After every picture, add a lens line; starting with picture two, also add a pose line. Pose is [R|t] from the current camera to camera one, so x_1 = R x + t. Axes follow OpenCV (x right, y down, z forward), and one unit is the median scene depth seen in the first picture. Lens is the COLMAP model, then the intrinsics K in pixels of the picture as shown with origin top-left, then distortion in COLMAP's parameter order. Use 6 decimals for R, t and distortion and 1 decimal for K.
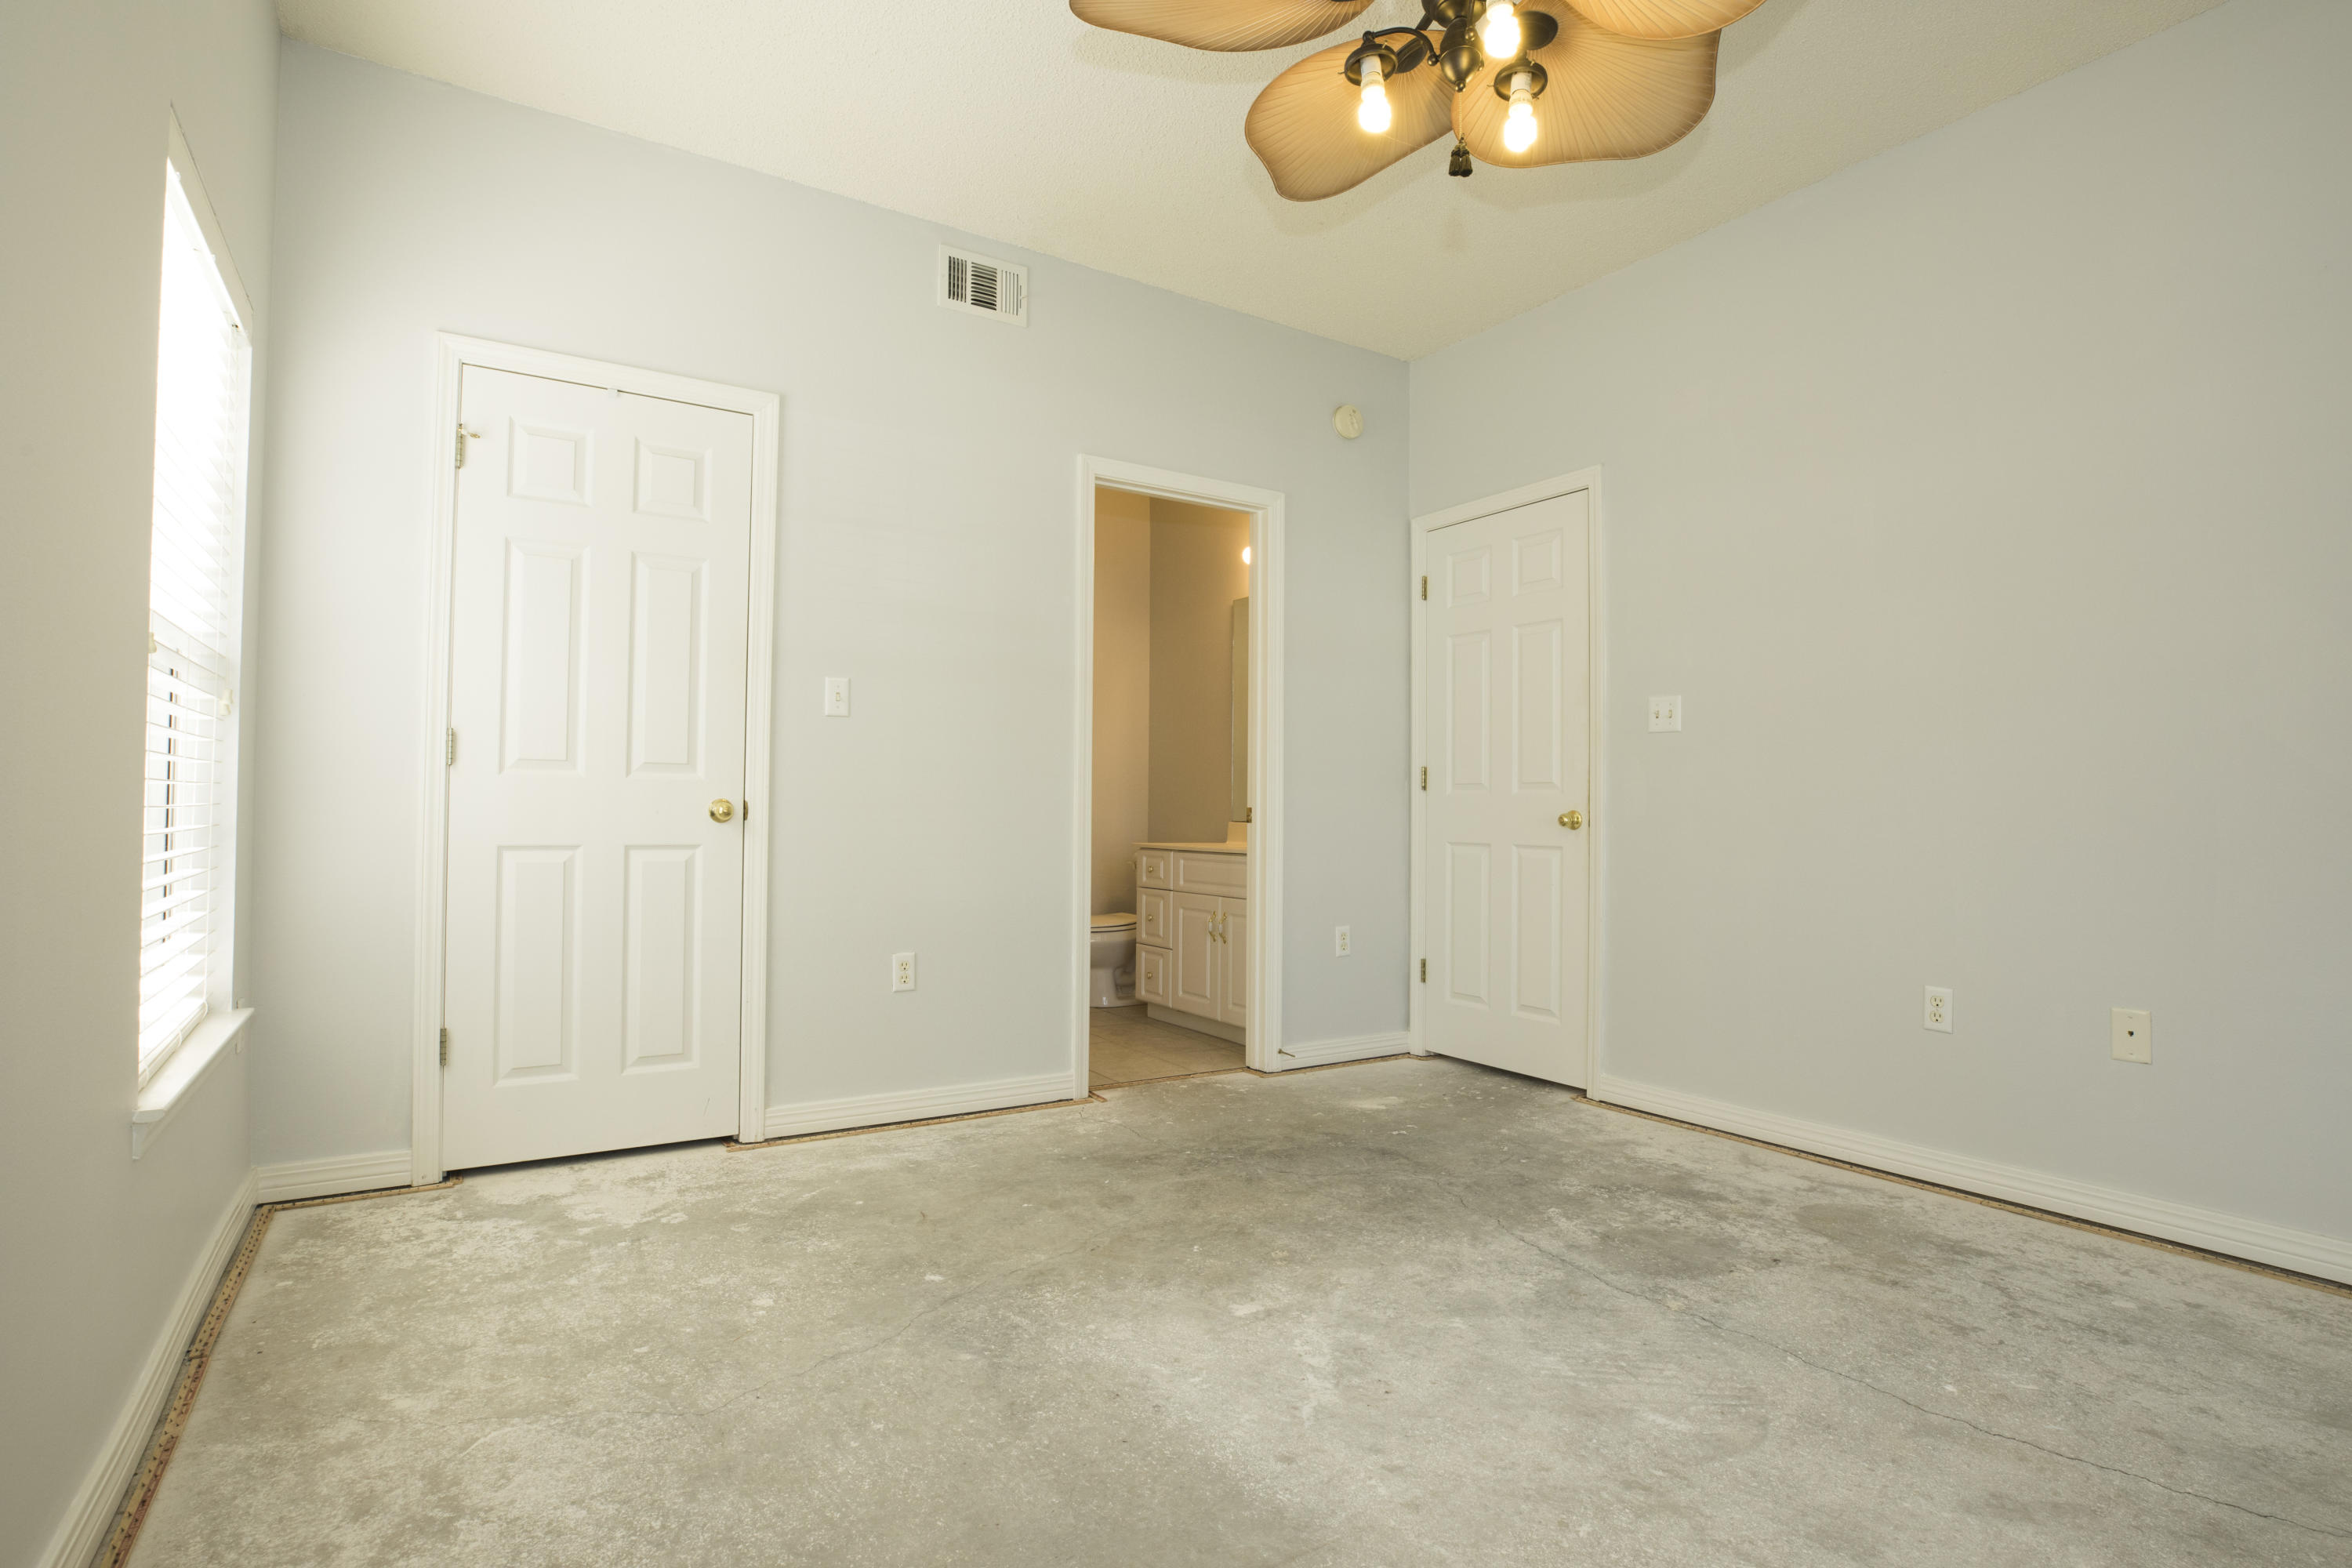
lens RADIAL K [[1179.3, 0, 1179.6], [0, 1179.3, 819.9], [0, 0, 1]] dist [-0.038052, 0.011703]
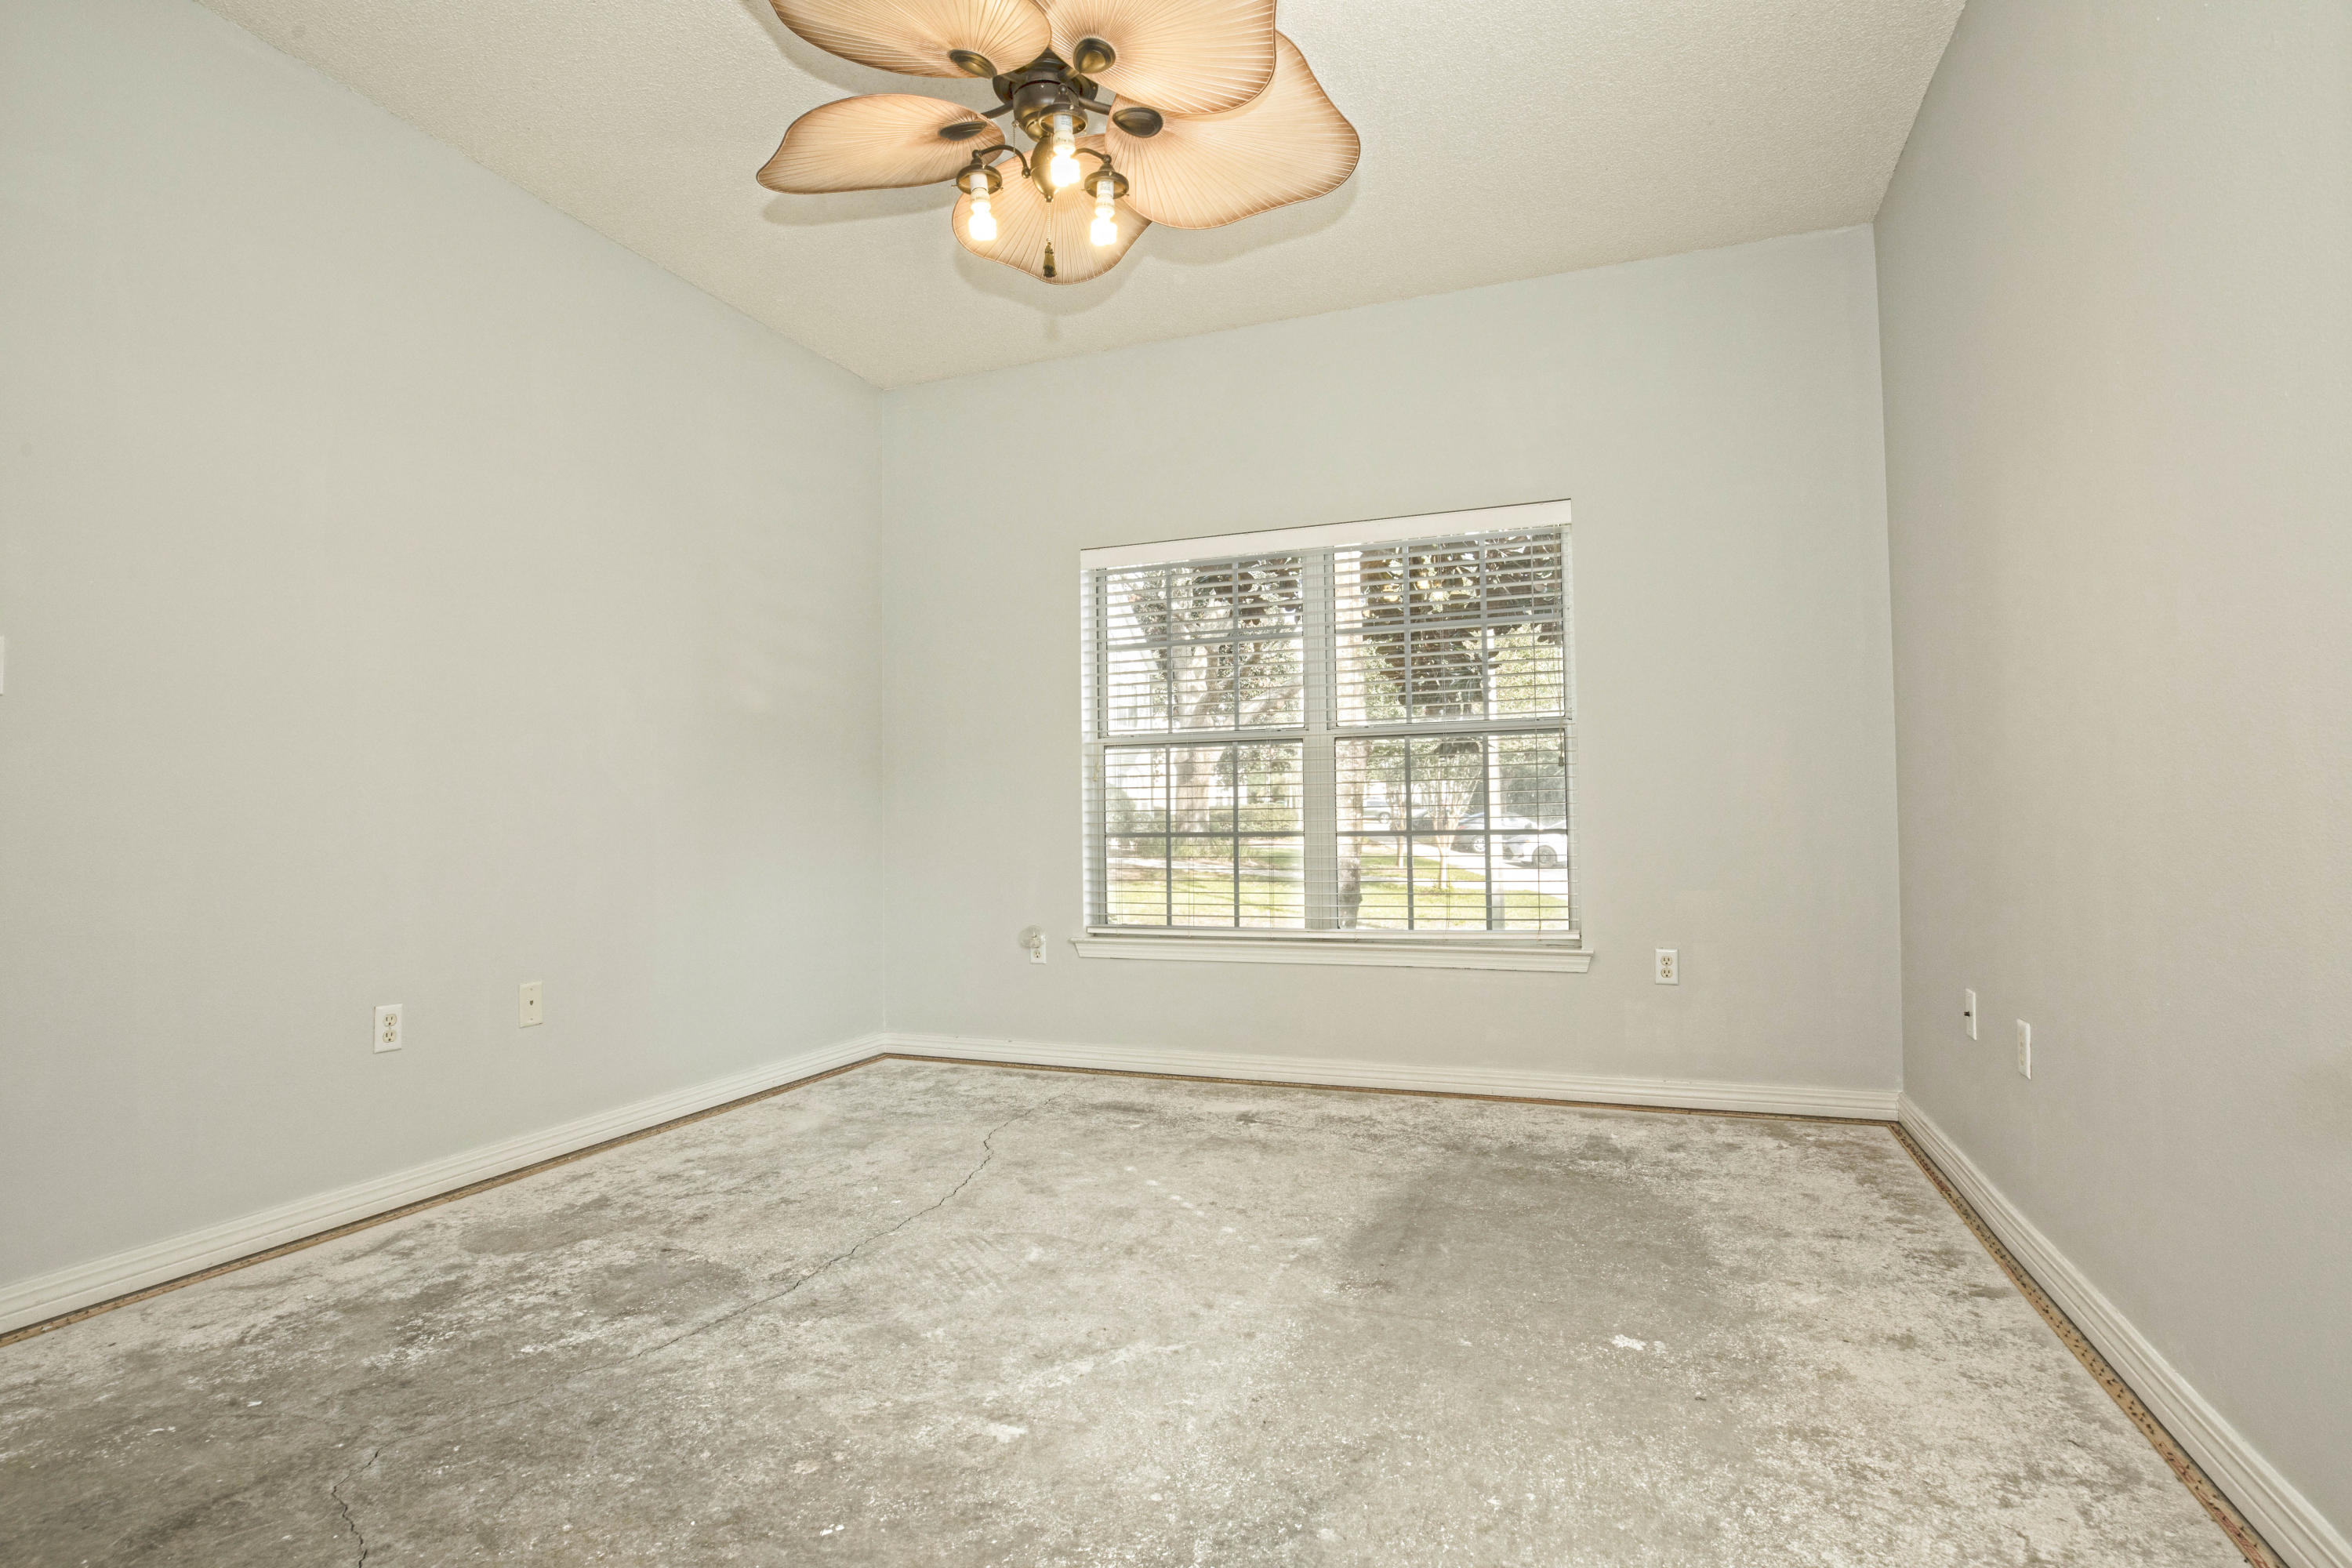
lens RADIAL K [[1179.3, 0, 1179.6], [0, 1179.3, 819.9], [0, 0, 1]] dist [-0.038052, 0.011703]
pose [[-0.598799, -0.002061, 0.800897, -0.627561], [0.011832, 0.999865, 0.011419, -0.015215], [-0.800812, 0.016314, -0.598693, 1.300726]]
